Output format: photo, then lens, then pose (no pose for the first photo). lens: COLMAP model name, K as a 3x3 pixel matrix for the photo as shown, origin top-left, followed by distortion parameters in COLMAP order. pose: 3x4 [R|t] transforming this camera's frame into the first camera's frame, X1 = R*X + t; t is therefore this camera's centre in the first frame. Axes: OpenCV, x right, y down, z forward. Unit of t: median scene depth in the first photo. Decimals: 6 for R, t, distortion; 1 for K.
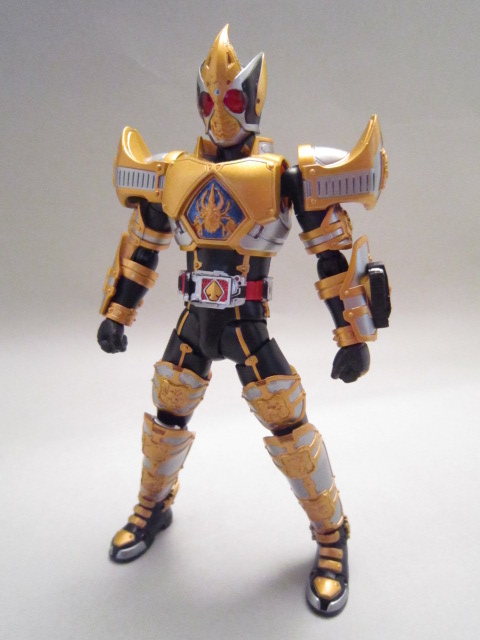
lens RADIAL K [[494.2, 0, 240.0], [0, 494.2, 320.0], [0, 0, 1]] dist [0.001092, 0.002474]
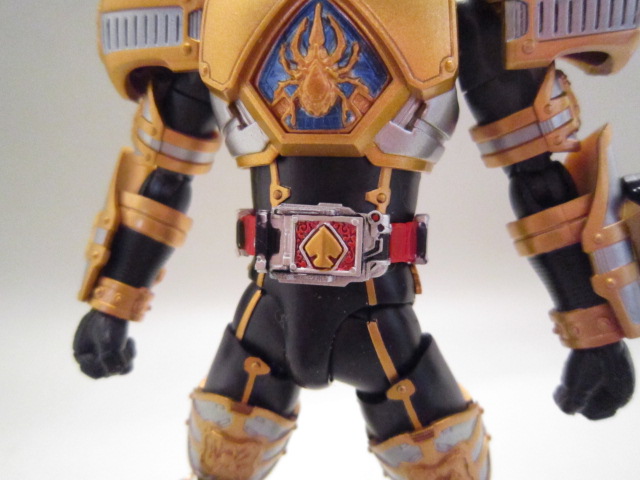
lens RADIAL K [[494.2, 0, 320.0], [0, 494.2, 240.0], [0, 0, 1]] dist [0.001092, 0.002474]
pose [[0.993270, -0.042707, 0.107657, -0.092985], [0.049528, 0.996878, -0.061497, -0.033661], [-0.104694, 0.066415, 0.992284, 0.493045]]
